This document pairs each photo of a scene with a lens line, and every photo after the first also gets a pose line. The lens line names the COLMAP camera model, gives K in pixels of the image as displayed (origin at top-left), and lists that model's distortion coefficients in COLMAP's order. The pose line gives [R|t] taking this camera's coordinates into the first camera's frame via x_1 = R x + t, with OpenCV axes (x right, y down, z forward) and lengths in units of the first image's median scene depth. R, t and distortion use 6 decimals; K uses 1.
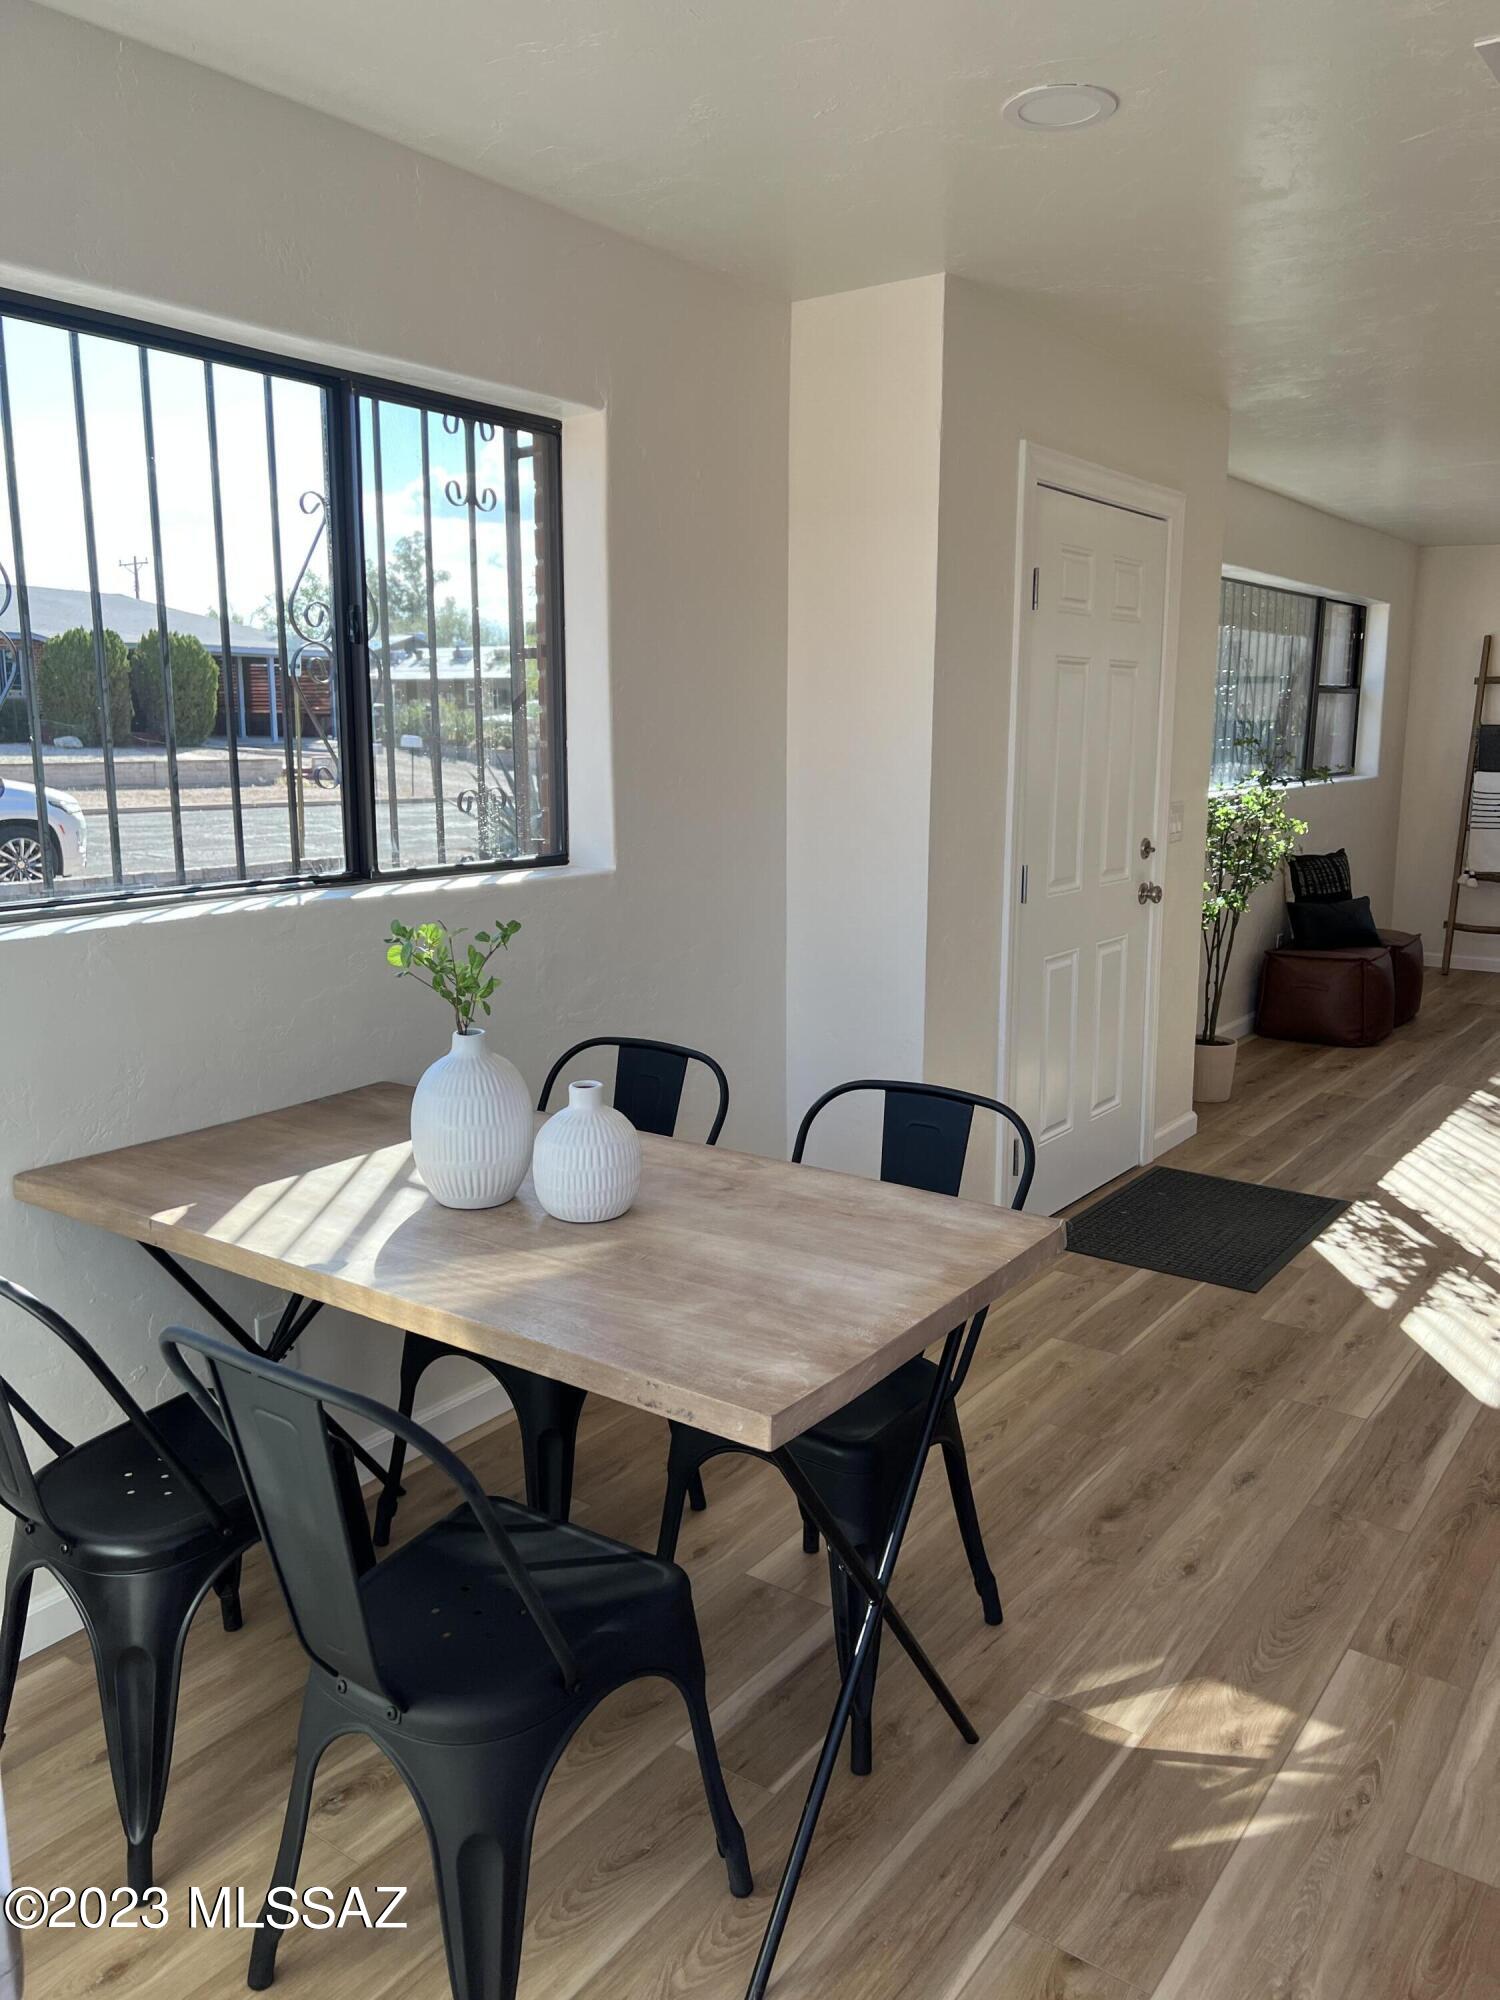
lens RADIAL K [[1501.6, 0, 752.0], [0, 1501.6, 1000.9], [0, 0, 1]] dist [0.034988, -0.002827]
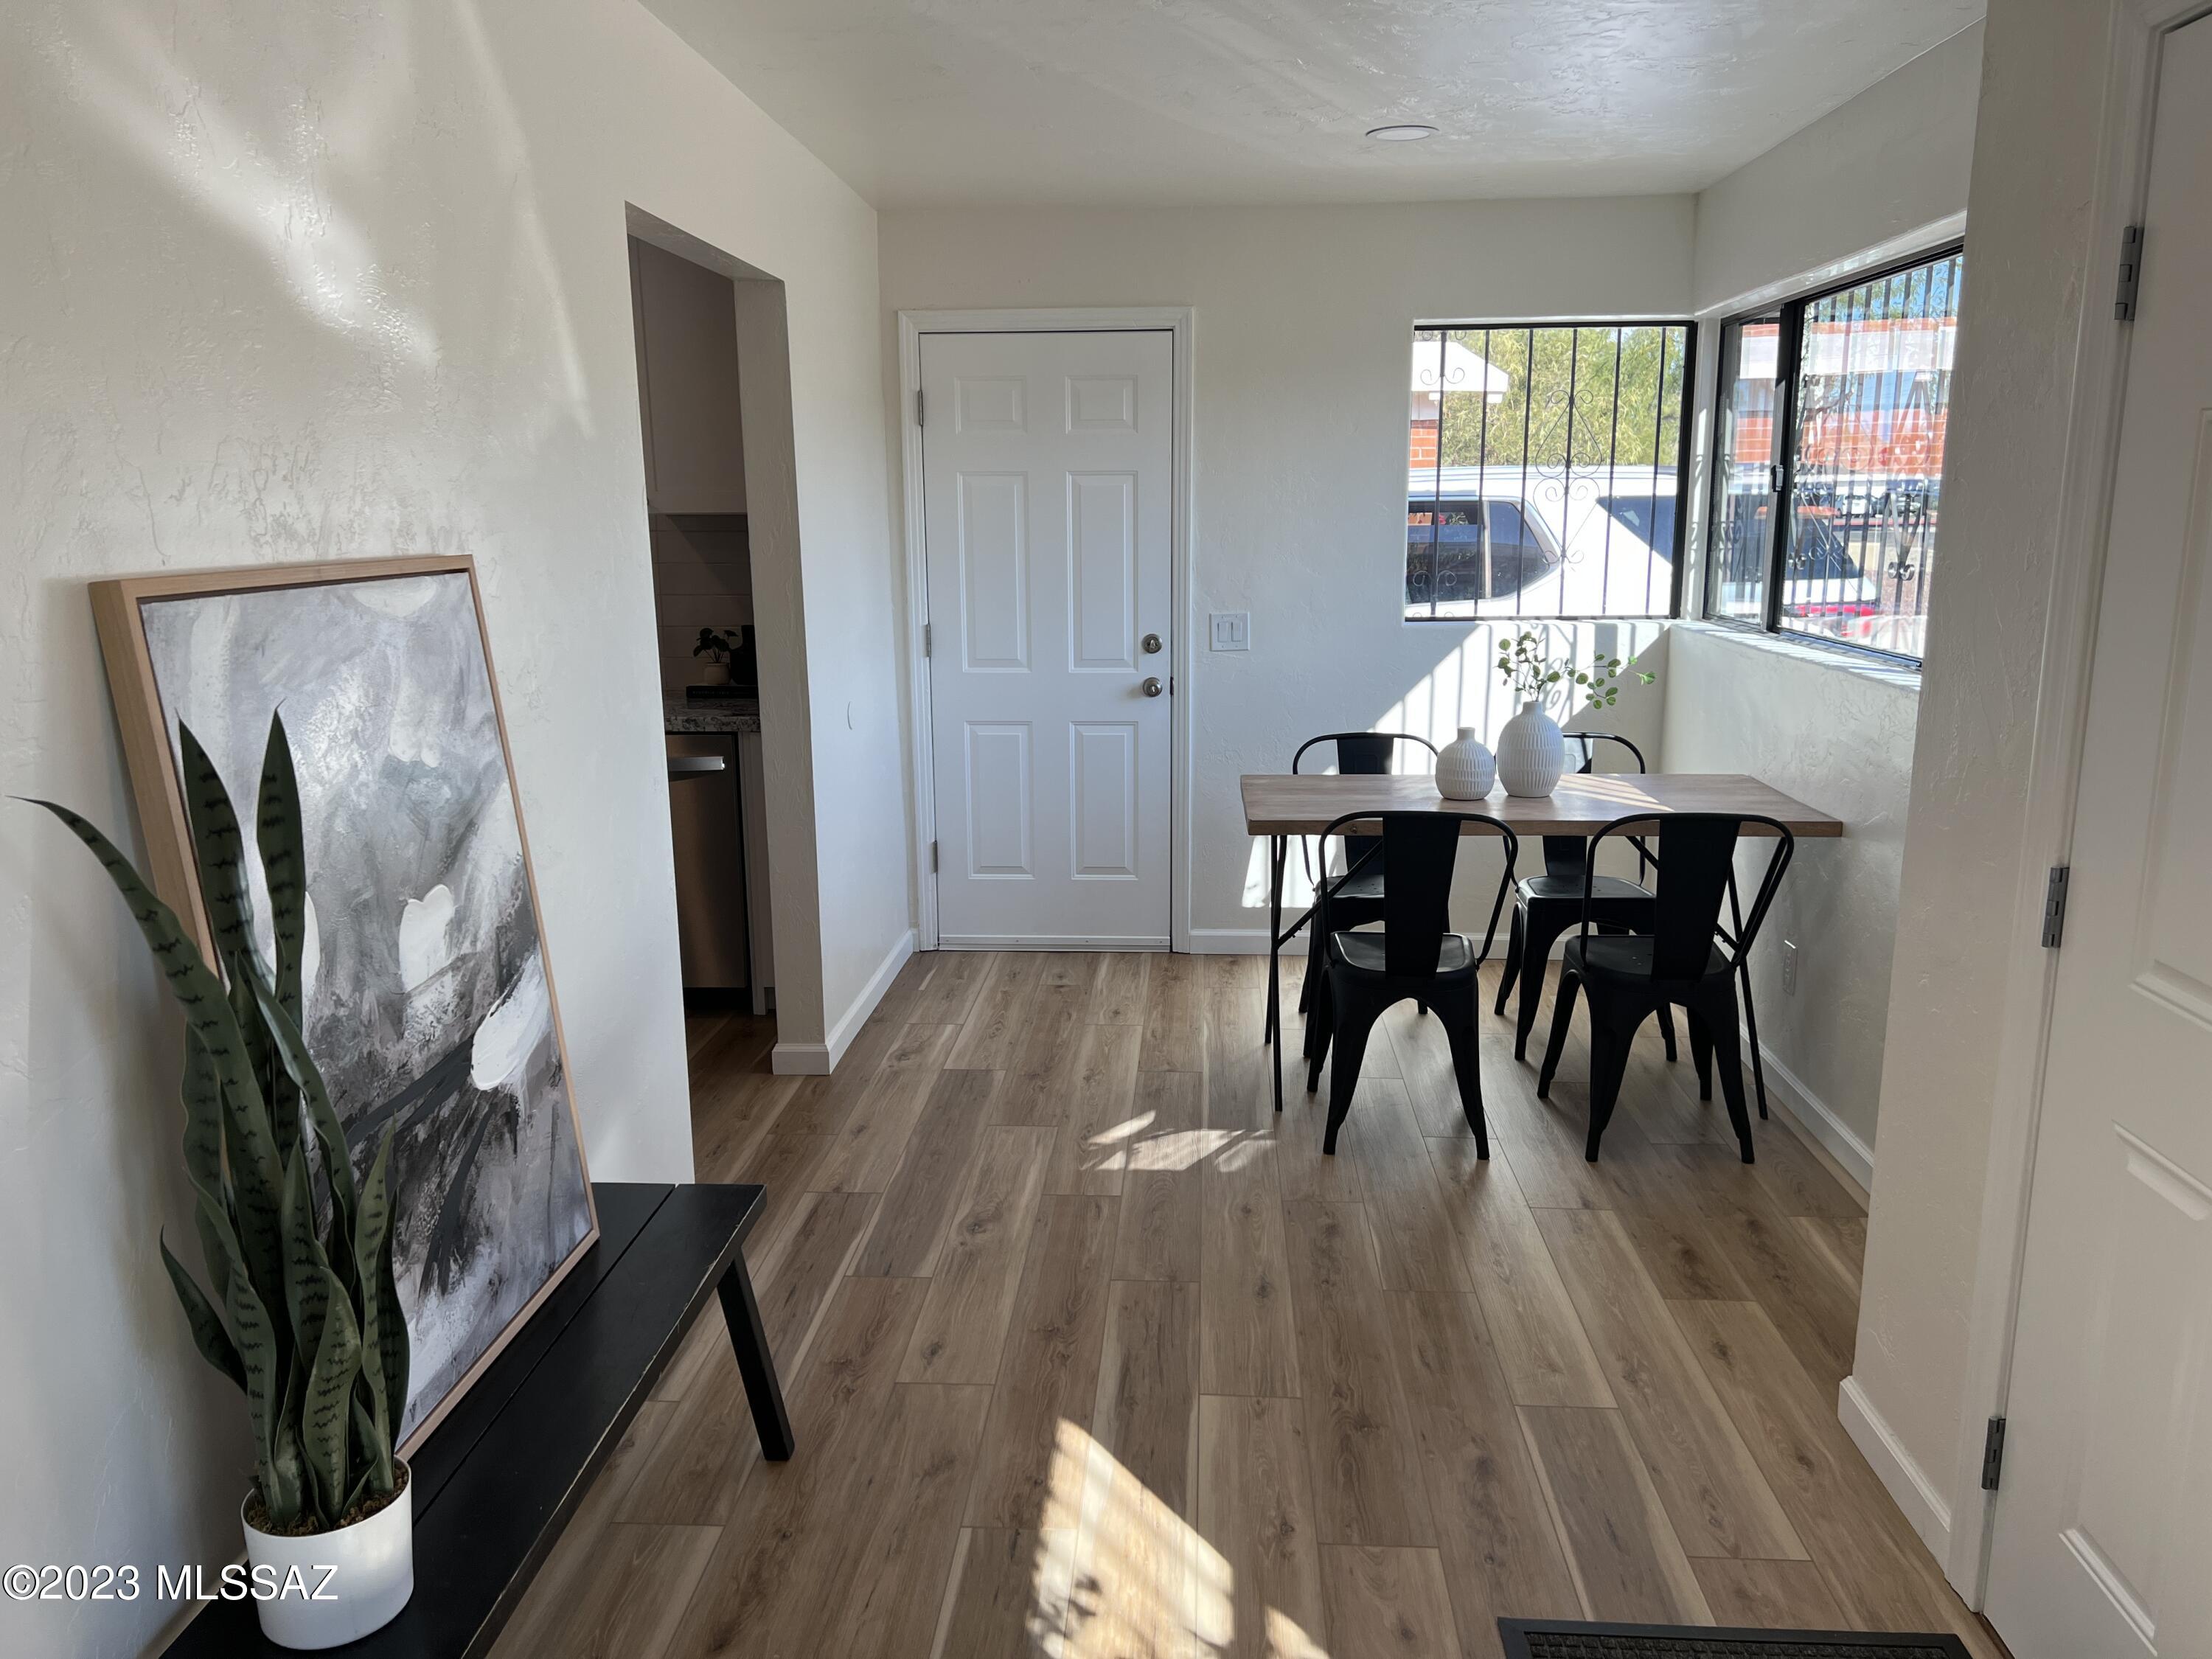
lens RADIAL K [[1660.8, 0, 1107.7], [0, 1660.8, 834.1], [0, 0, 1]] dist [0.034988, -0.002827]
pose [[-0.843779, 0.096825, -0.527884, 0.949486], [-0.103740, 0.935616, 0.337432, -0.326772], [0.526569, 0.339481, -0.779409, 1.668296]]
